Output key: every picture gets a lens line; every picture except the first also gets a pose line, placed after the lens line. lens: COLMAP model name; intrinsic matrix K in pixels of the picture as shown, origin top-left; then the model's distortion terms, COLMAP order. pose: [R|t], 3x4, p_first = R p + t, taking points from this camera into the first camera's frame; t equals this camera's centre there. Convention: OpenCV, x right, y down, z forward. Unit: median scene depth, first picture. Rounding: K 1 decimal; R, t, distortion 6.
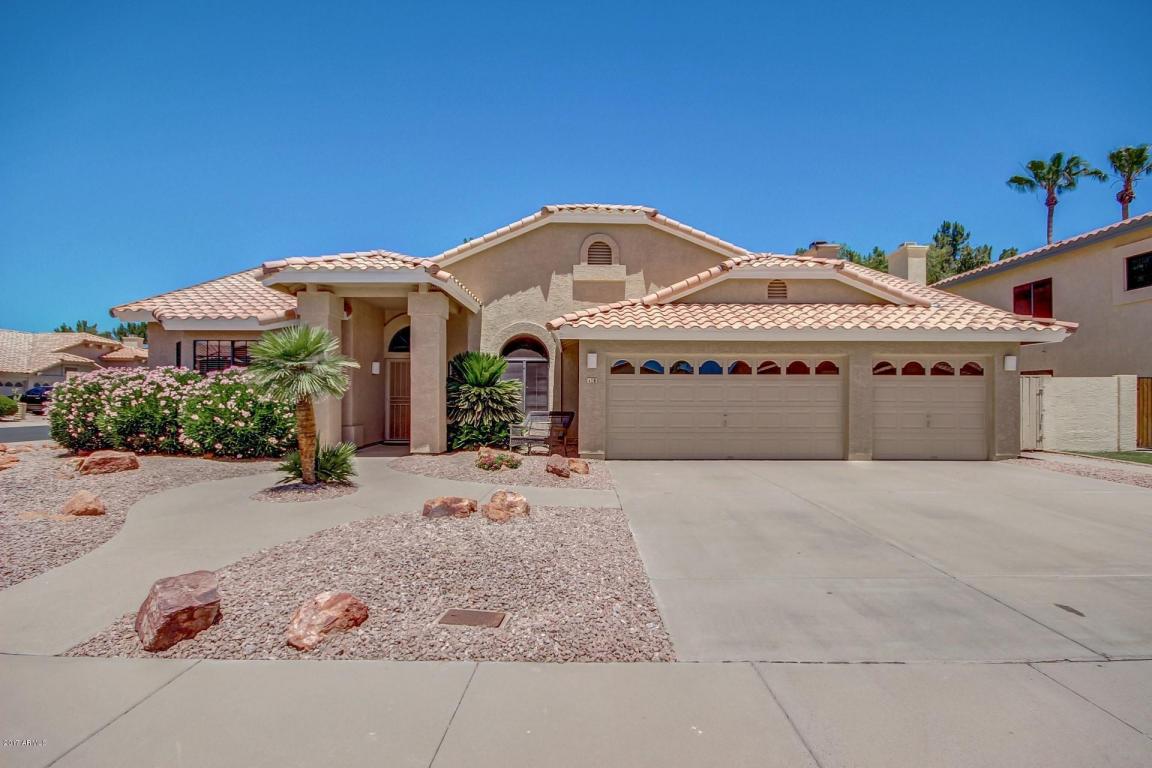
lens RADIAL K [[538.7, 0, 576.7], [0, 538.7, 391.4], [0, 0, 1]] dist [-0.012248, -0.000407]
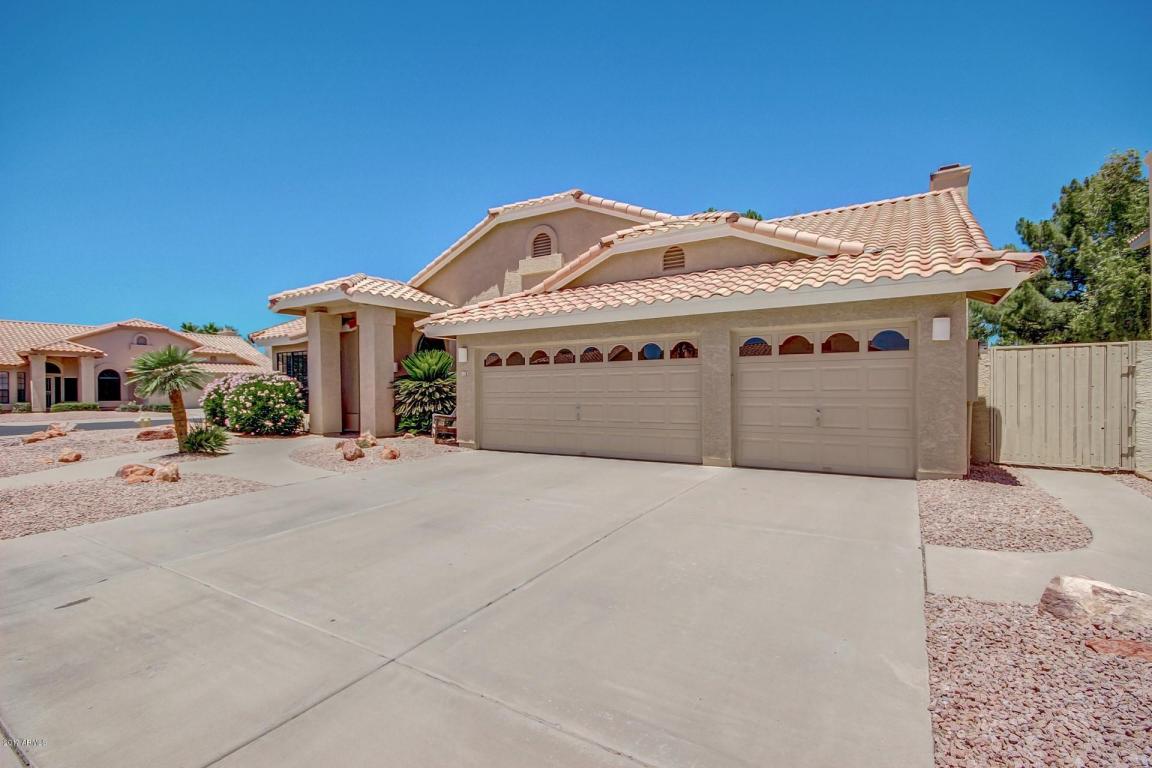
lens RADIAL K [[538.7, 0, 570.9], [0, 538.7, 385.8], [0, 0, 1]] dist [-0.012248, -0.000407]
pose [[0.841595, -0.014918, -0.539904, 0.717264], [0.020928, 0.999769, 0.004997, 0.002390], [0.539704, -0.015504, 0.841712, 0.206989]]
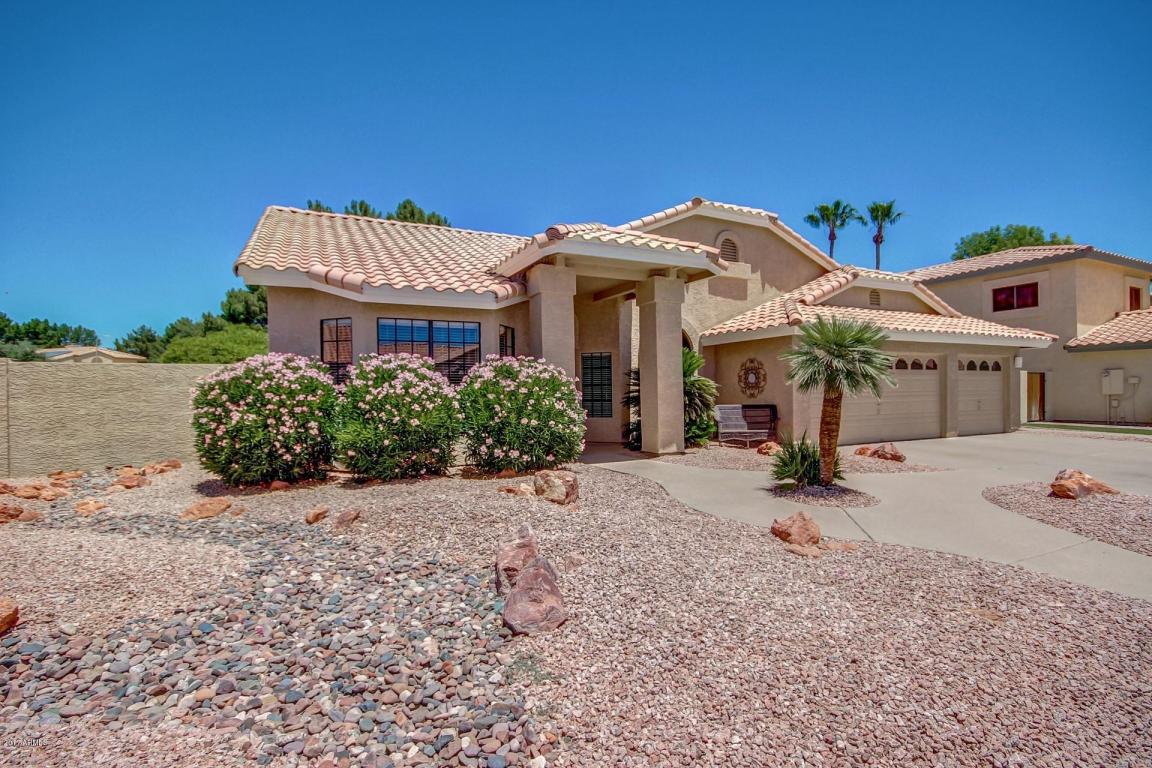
lens RADIAL K [[538.7, 0, 572.9], [0, 538.7, 388.3], [0, 0, 1]] dist [-0.012248, -0.000407]
pose [[0.901465, -0.009275, 0.432753, -0.773078], [0.003595, 0.999896, 0.013942, -0.008609], [-0.432837, -0.011012, 0.901405, 0.226146]]
